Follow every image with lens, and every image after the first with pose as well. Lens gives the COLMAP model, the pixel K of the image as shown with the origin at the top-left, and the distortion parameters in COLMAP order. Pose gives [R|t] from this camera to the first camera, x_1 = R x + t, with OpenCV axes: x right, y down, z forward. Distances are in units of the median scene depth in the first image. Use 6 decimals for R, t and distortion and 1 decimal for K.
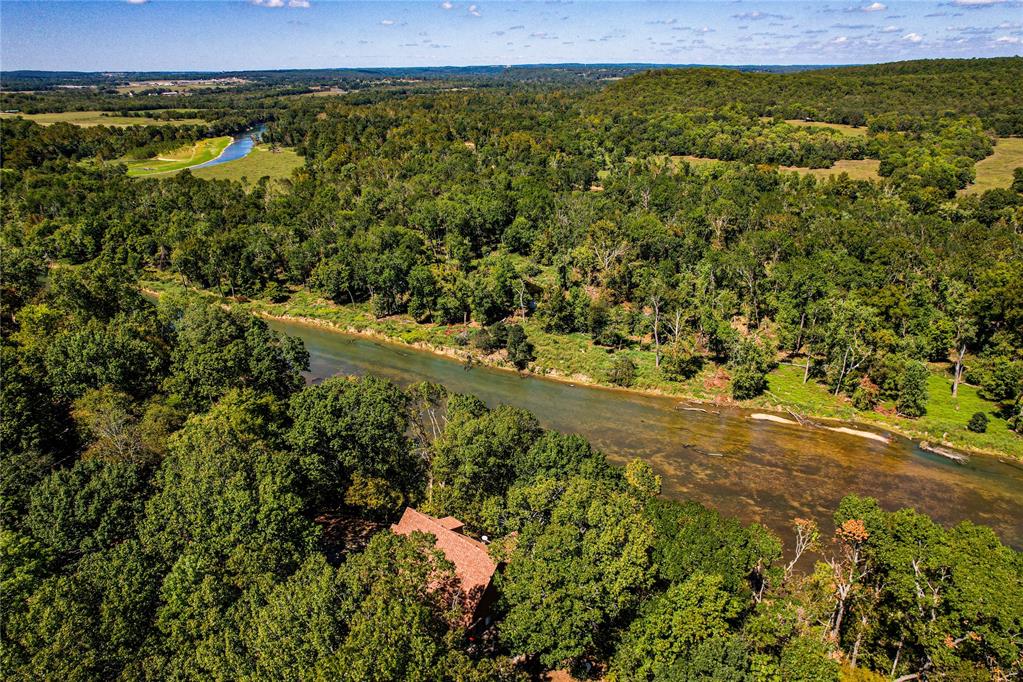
lens RADIAL K [[651.4, 0, 511.5], [0, 651.4, 341.0], [0, 0, 1]] dist [-0.069182, 0.056549]
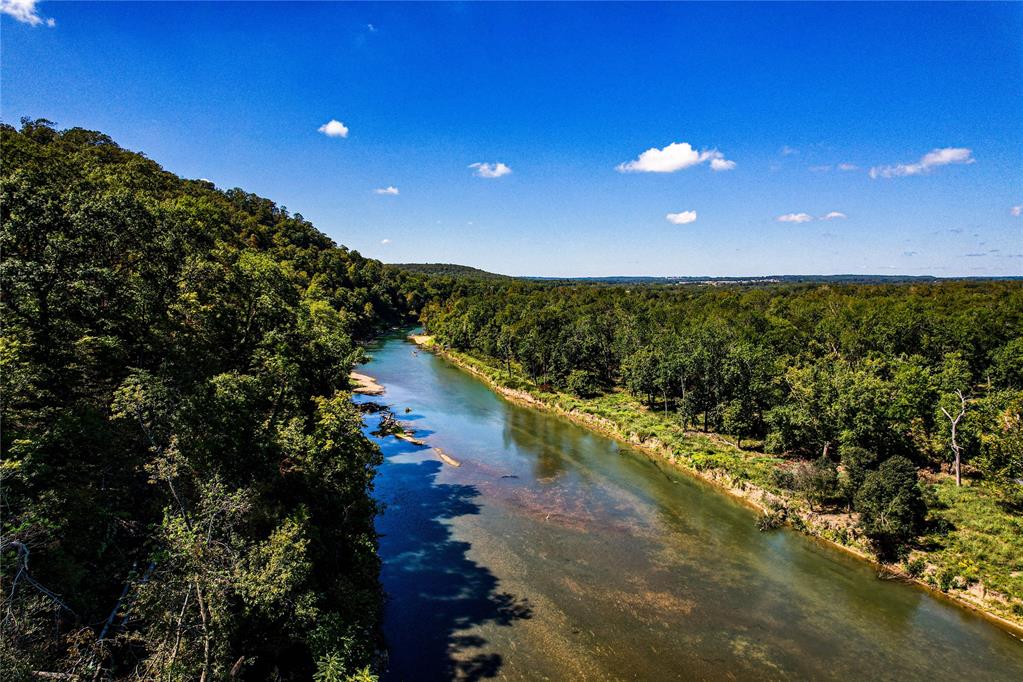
lens RADIAL K [[651.4, 0, 511.5], [0, 651.4, 341.0], [0, 0, 1]] dist [-0.069182, 0.056549]
pose [[0.713174, 0.064821, -0.697984, 0.079928], [-0.274512, 0.942015, -0.193003, 0.037758], [0.645001, 0.329250, 0.689615, 0.354823]]
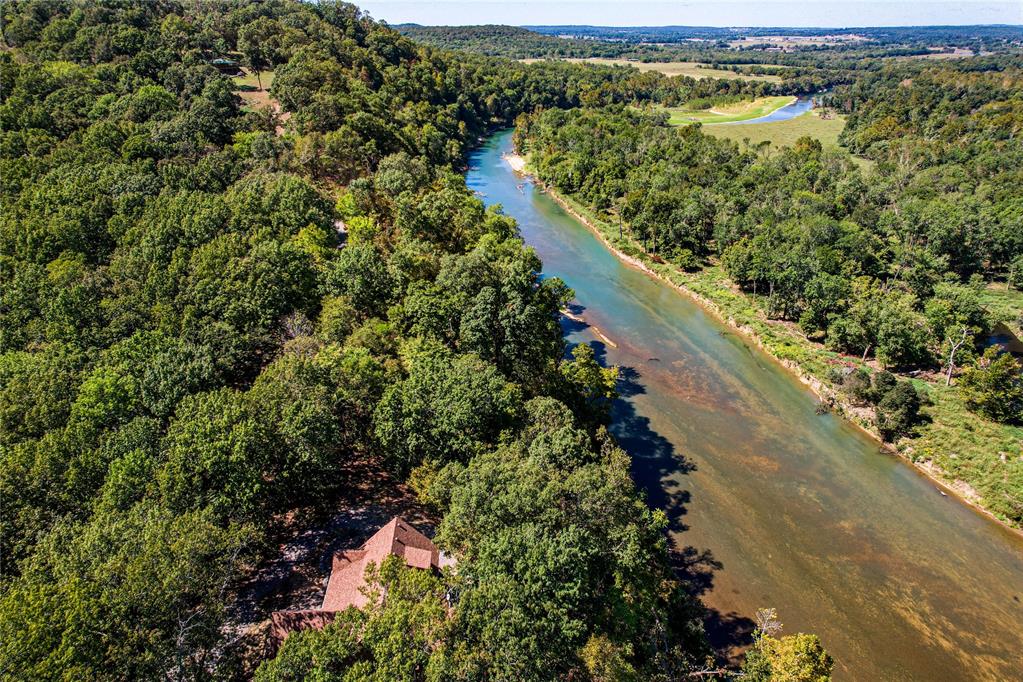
lens RADIAL K [[651.4, 0, 511.5], [0, 651.4, 341.0], [0, 0, 1]] dist [-0.069182, 0.056549]
pose [[0.667881, 0.326815, -0.668675, 0.121770], [-0.288065, 0.941920, 0.172641, -0.045687], [0.686260, 0.077319, 0.723235, 0.113324]]
